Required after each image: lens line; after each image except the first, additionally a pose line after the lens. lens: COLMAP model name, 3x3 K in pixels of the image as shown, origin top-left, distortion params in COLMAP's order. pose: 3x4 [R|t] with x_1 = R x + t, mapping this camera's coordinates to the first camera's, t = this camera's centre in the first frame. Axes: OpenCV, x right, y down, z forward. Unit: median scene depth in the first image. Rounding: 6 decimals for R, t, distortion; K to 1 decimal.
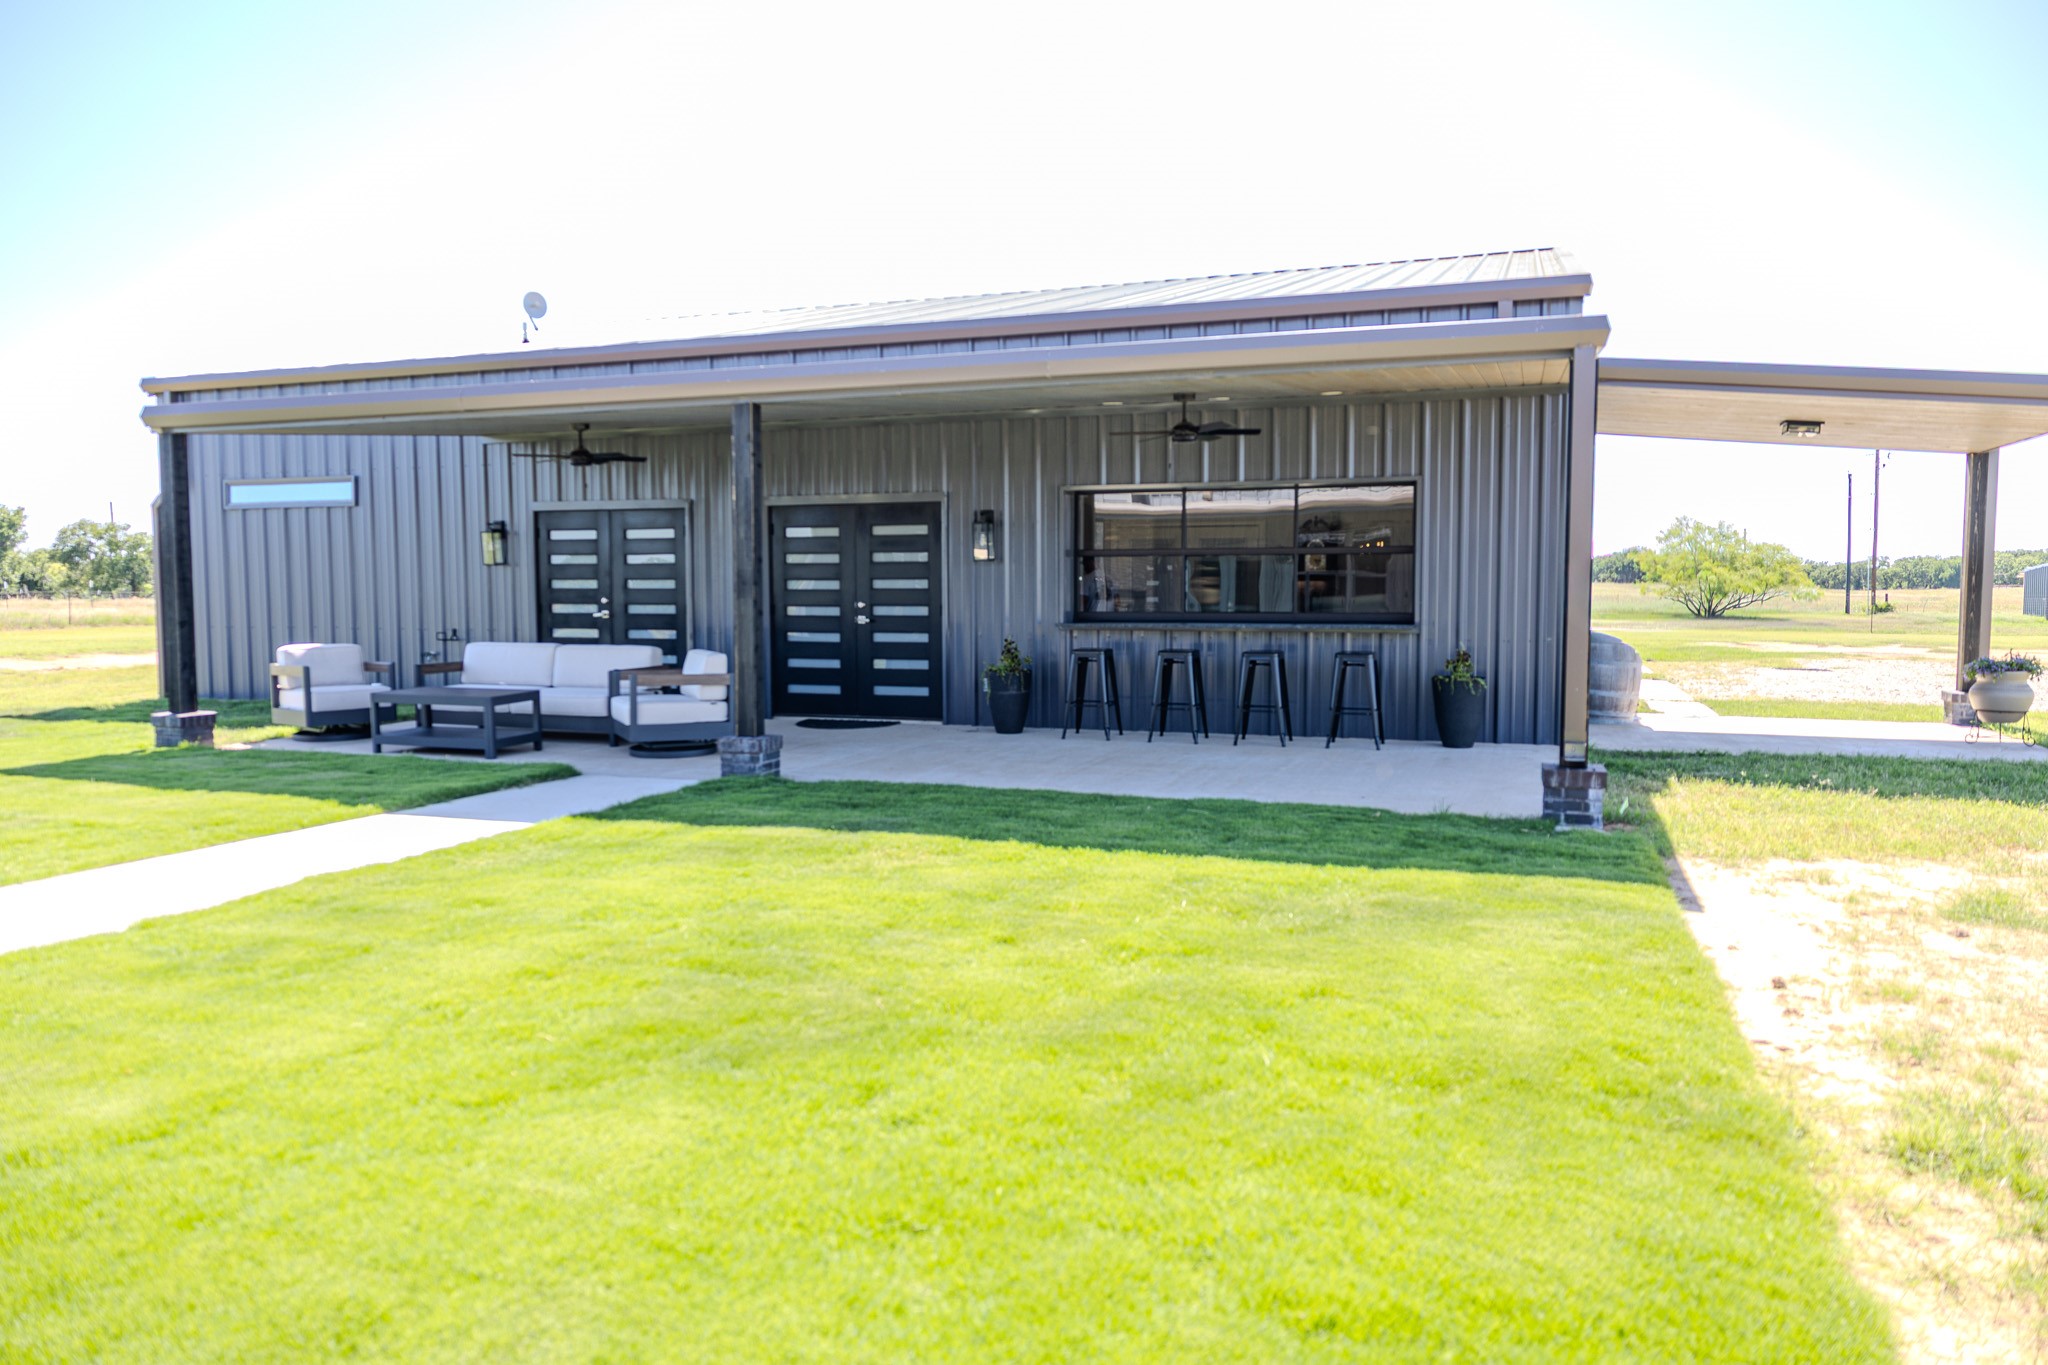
lens RADIAL K [[1414.1, 0, 1021.6], [0, 1414.1, 680.8], [0, 0, 1]] dist [-0.025406, -0.000157]
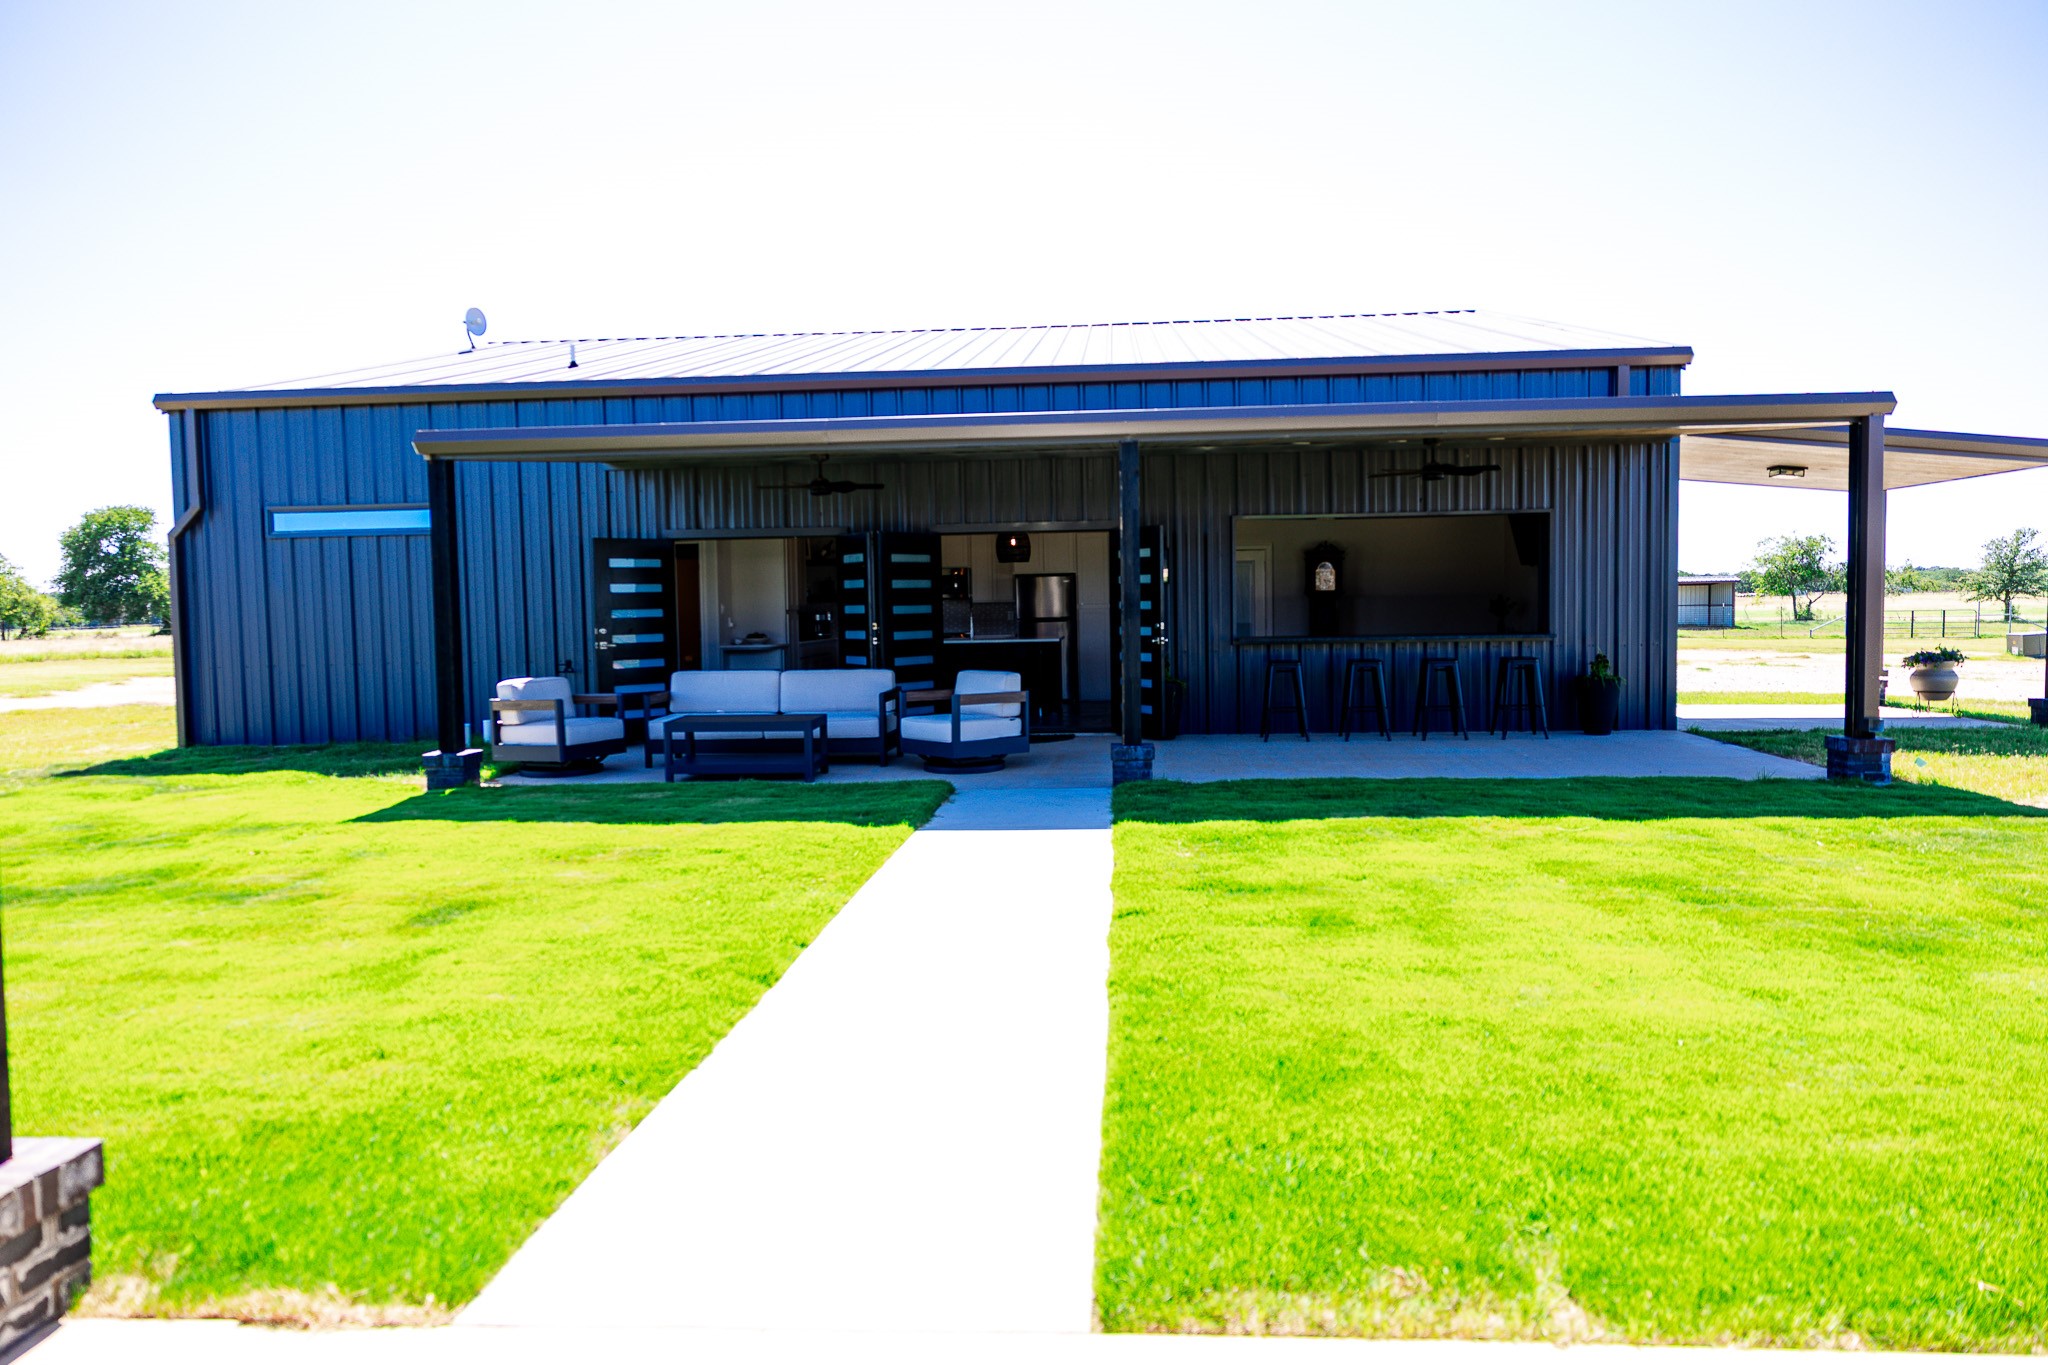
lens RADIAL K [[1414.1, 0, 1022.8], [0, 1414.1, 685.3], [0, 0, 1]] dist [-0.025406, -0.000157]
pose [[0.961051, -0.030227, 0.274714, -0.459948], [0.034367, 0.999356, -0.010270, 0.000967], [-0.274227, 0.019311, 0.961471, -0.020864]]
